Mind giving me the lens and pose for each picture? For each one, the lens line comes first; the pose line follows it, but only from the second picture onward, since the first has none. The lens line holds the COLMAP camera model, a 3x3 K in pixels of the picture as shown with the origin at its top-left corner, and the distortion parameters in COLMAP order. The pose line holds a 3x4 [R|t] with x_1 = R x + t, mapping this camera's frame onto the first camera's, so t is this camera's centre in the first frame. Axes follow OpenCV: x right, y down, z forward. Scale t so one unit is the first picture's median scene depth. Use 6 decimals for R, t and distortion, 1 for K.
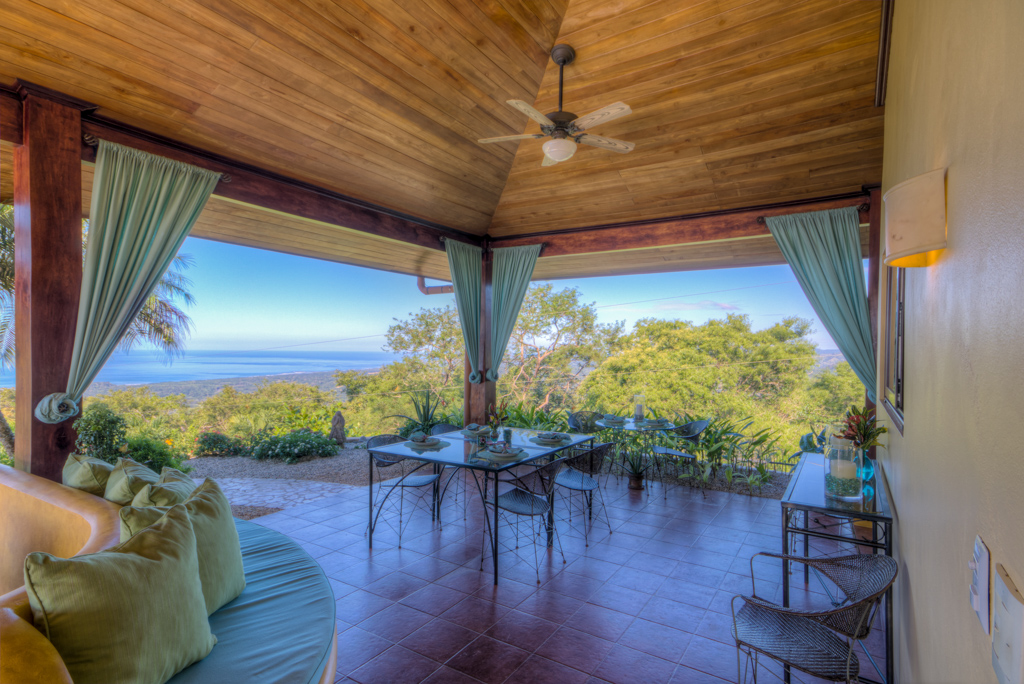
lens RADIAL K [[528.3, 0, 513.8], [0, 528.3, 345.9], [0, 0, 1]] dist [0.036512, 0.000564]
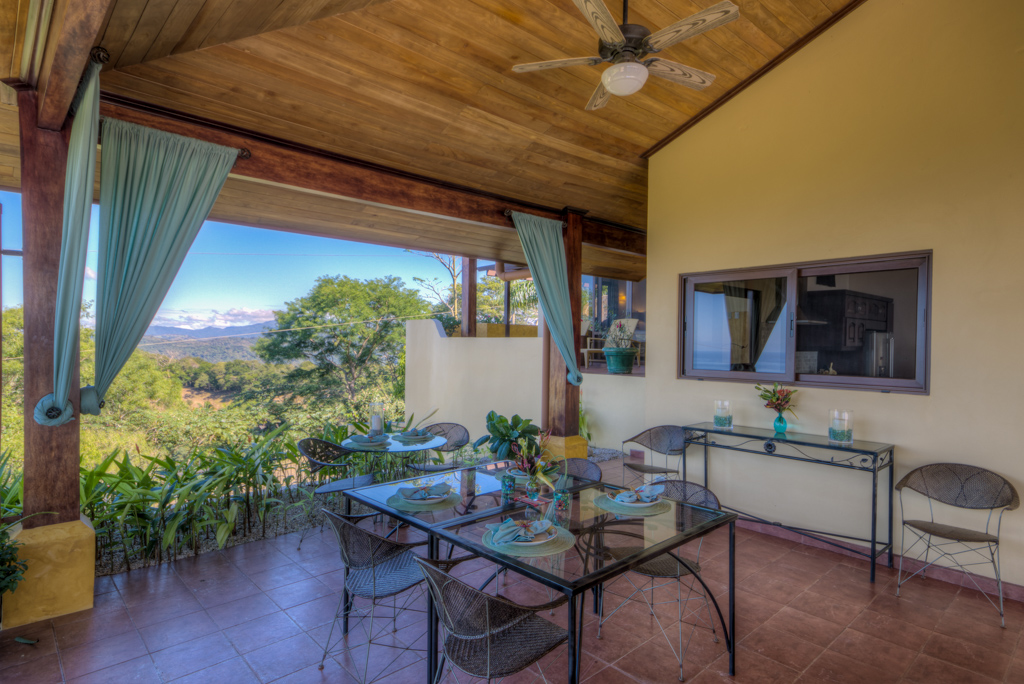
lens RADIAL K [[554.3, 0, 515.2], [0, 554.3, 348.1], [0, 0, 1]] dist [0.028769, 0.000244]
pose [[0.252126, -0.020460, 0.967478, -0.493452], [-0.007278, 0.999708, 0.023038, -0.003467], [-0.967667, -0.012849, 0.251903, 0.645067]]
